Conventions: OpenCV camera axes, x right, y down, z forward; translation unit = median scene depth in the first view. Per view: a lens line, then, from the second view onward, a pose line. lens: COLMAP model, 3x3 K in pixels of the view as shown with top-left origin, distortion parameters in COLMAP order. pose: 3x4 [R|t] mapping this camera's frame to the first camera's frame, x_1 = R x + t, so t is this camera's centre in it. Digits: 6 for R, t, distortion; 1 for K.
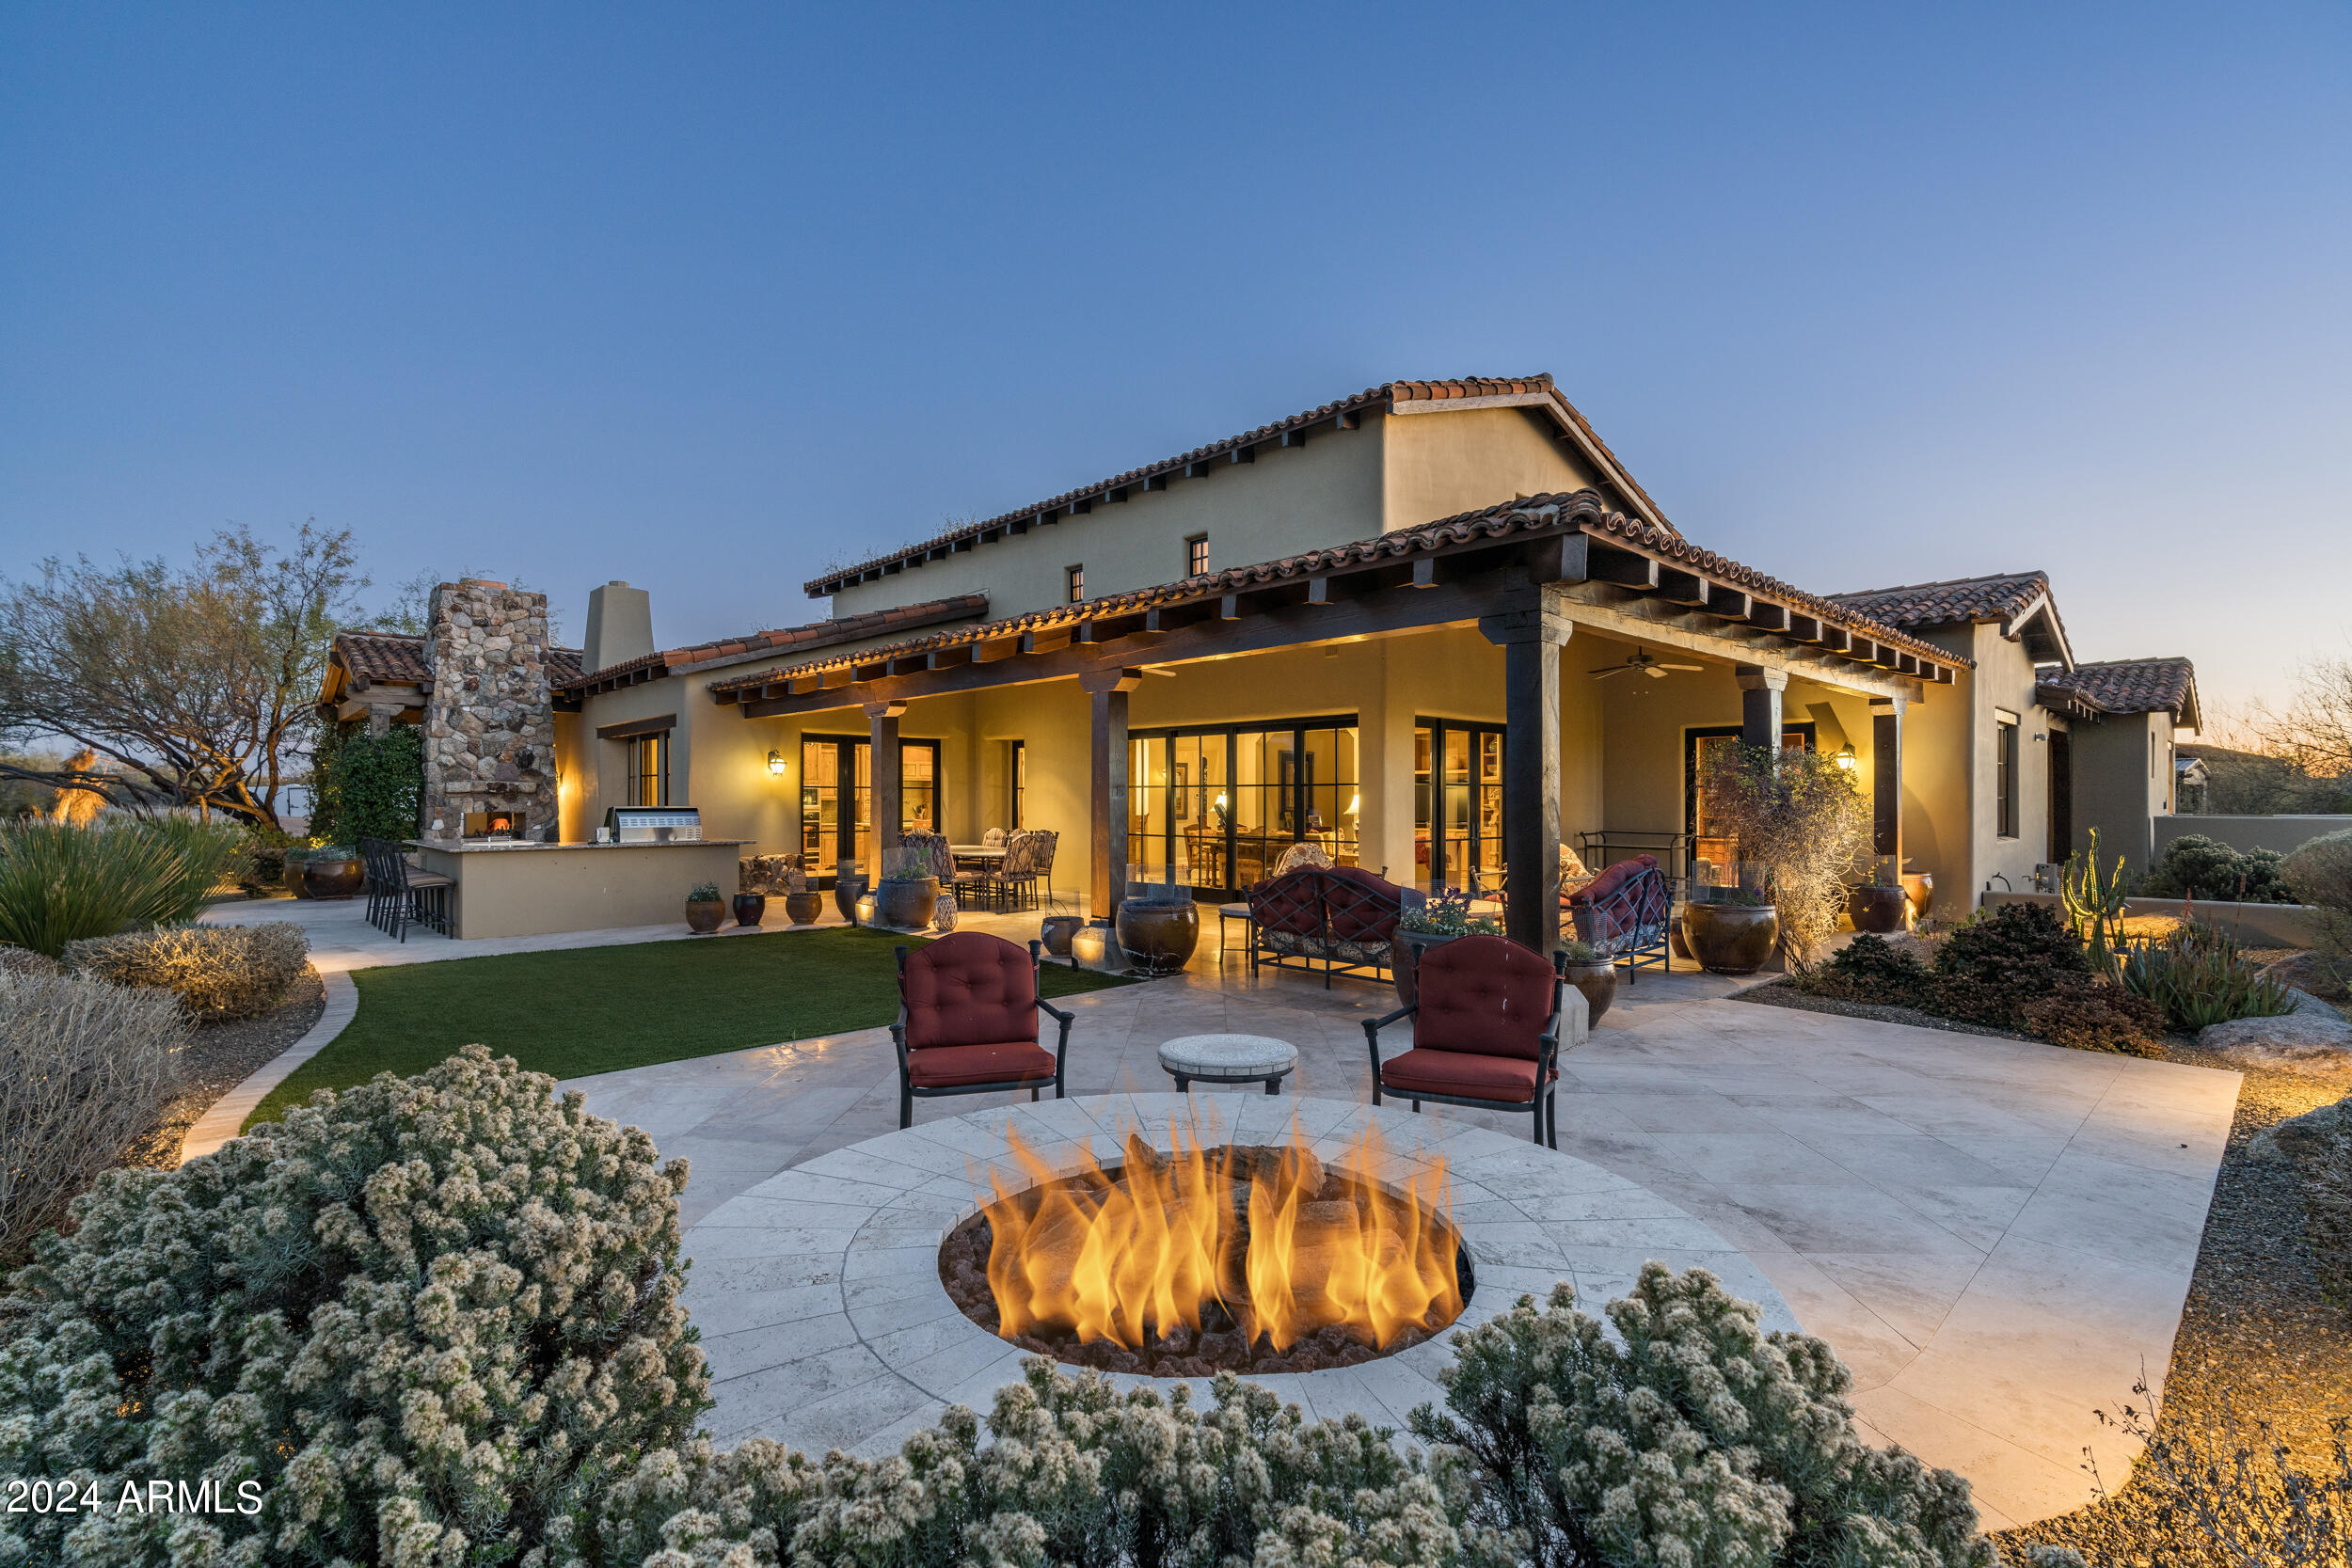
lens RADIAL K [[1067.9, 0, 1171.1], [0, 1067.9, 786.8], [0, 0, 1]] dist [-0.010304, 0.002700]
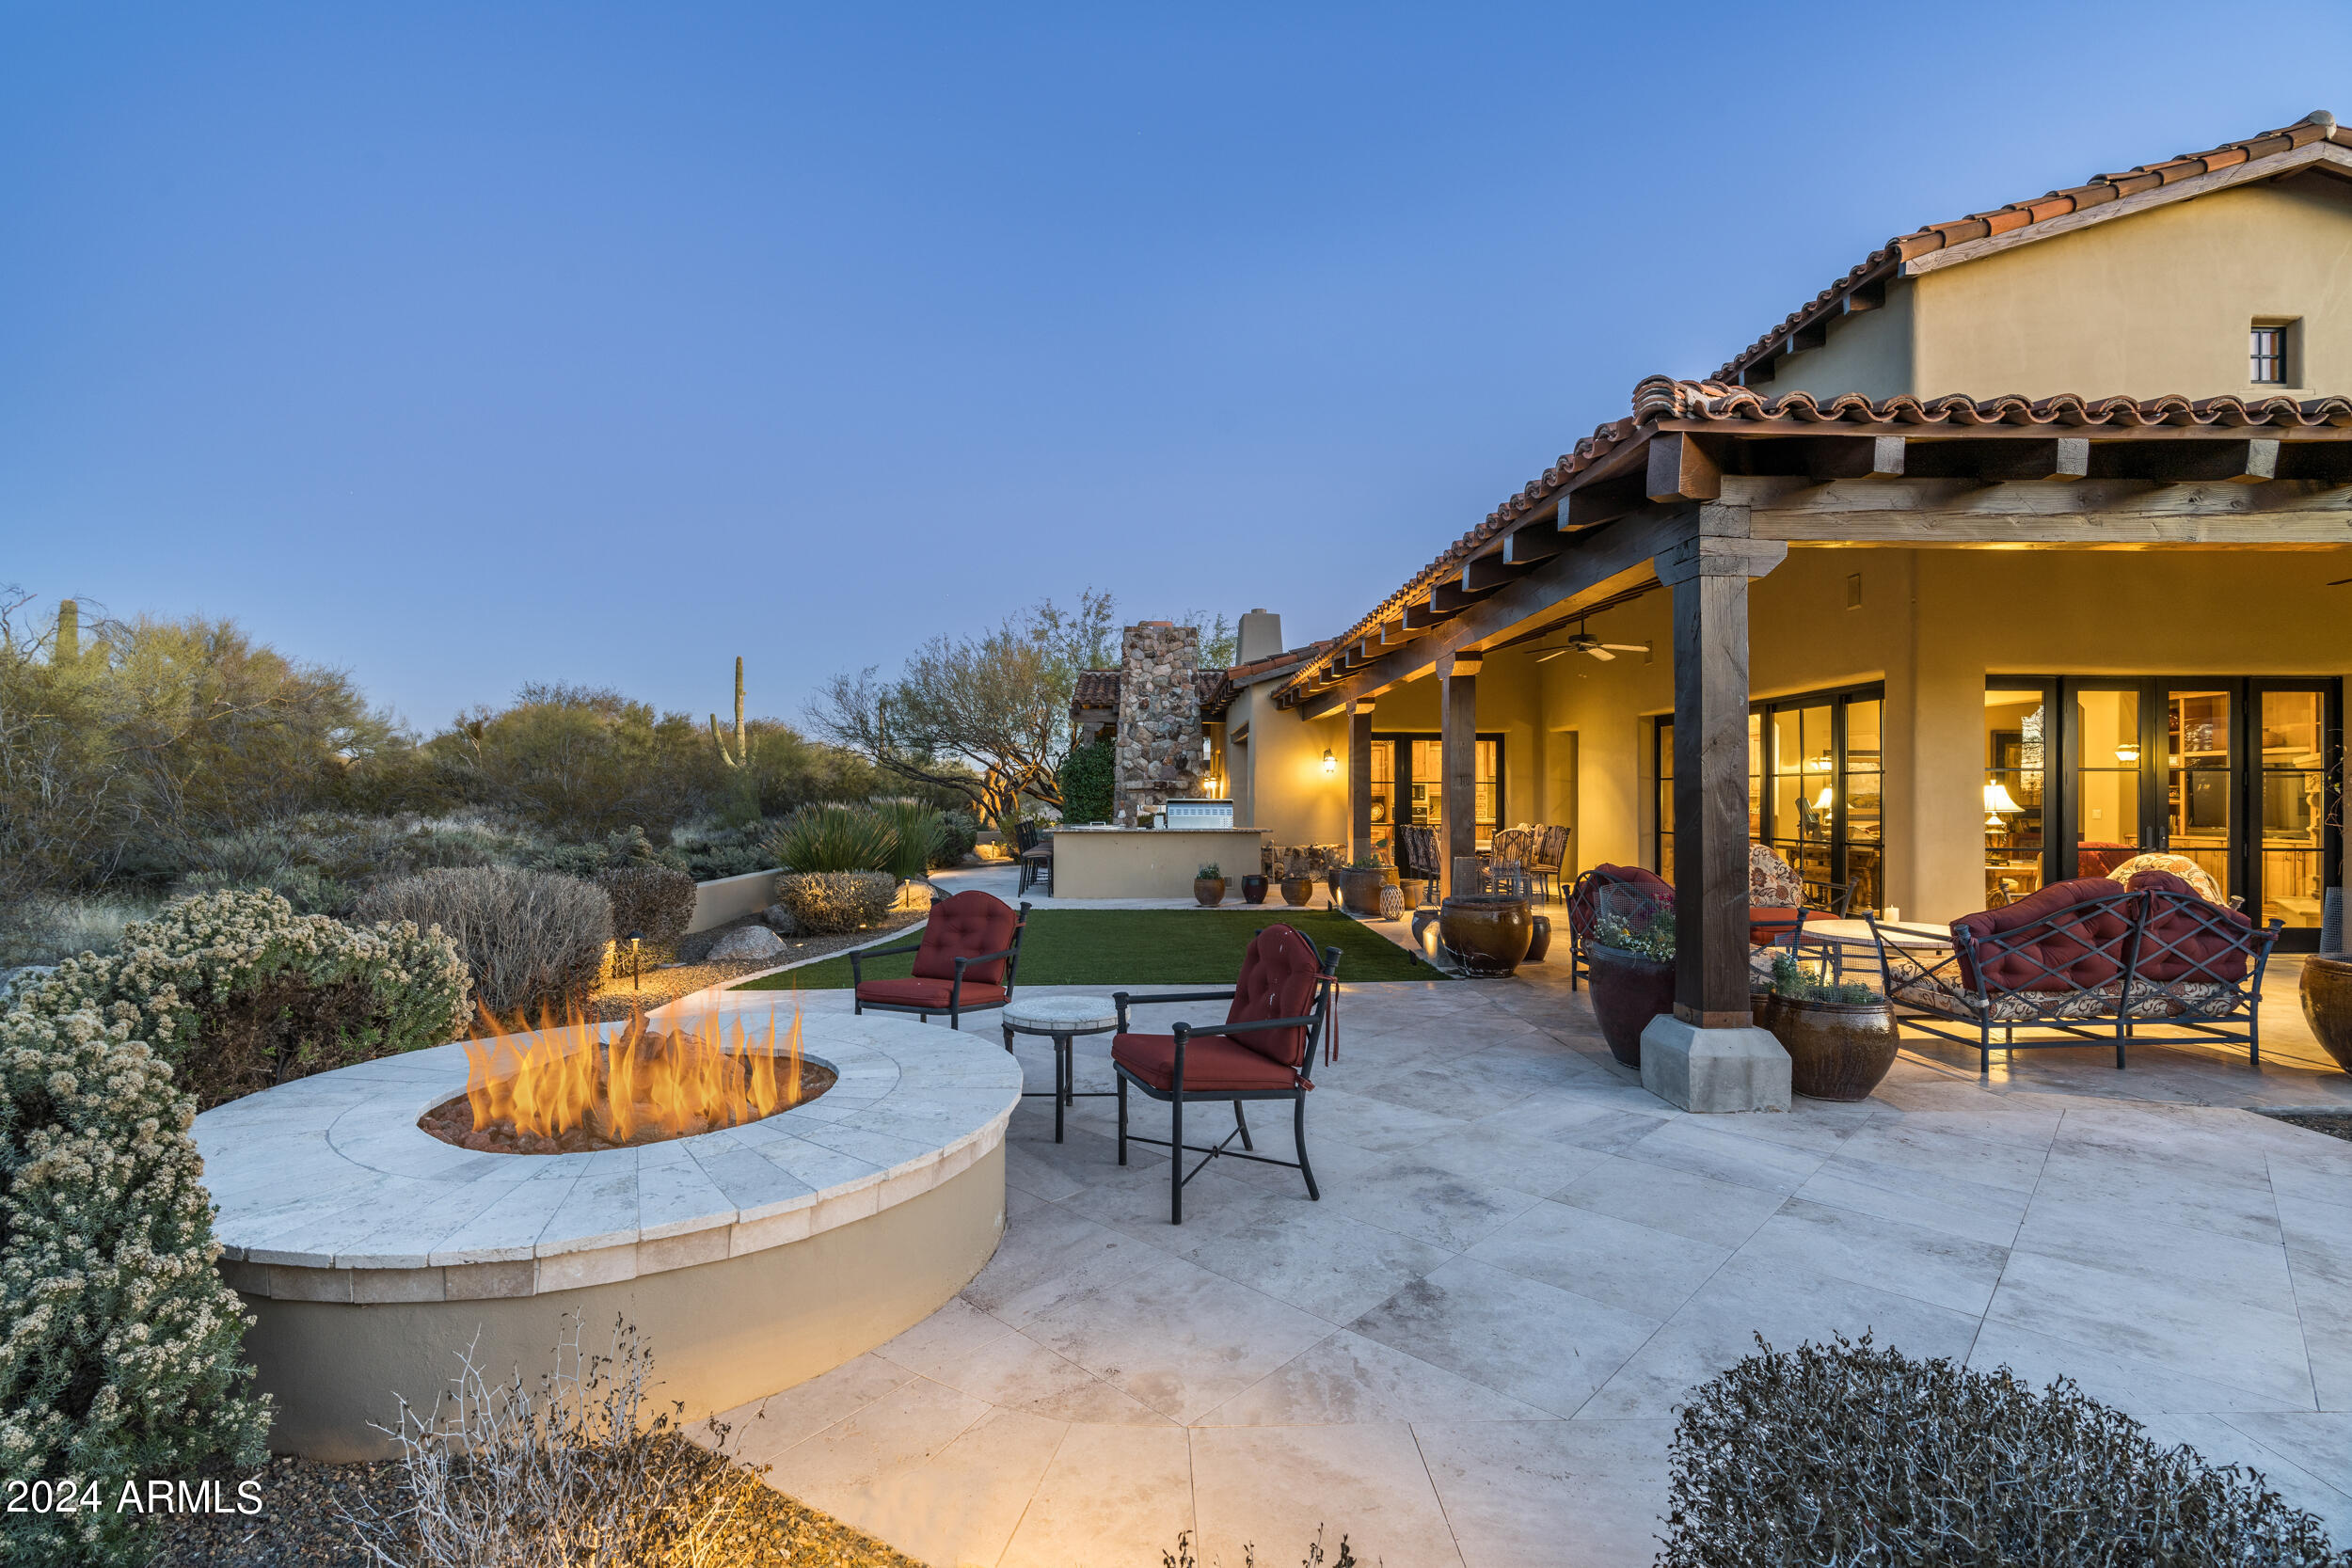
lens RADIAL K [[1067.9, 0, 1166.3], [0, 1067.9, 795.0], [0, 0, 1]] dist [-0.010304, 0.002700]
pose [[0.744603, -0.000655, -0.667507, 0.220913], [0.006108, 0.999964, 0.005833, 0.005330], [0.667480, -0.008421, 0.744580, 0.065486]]
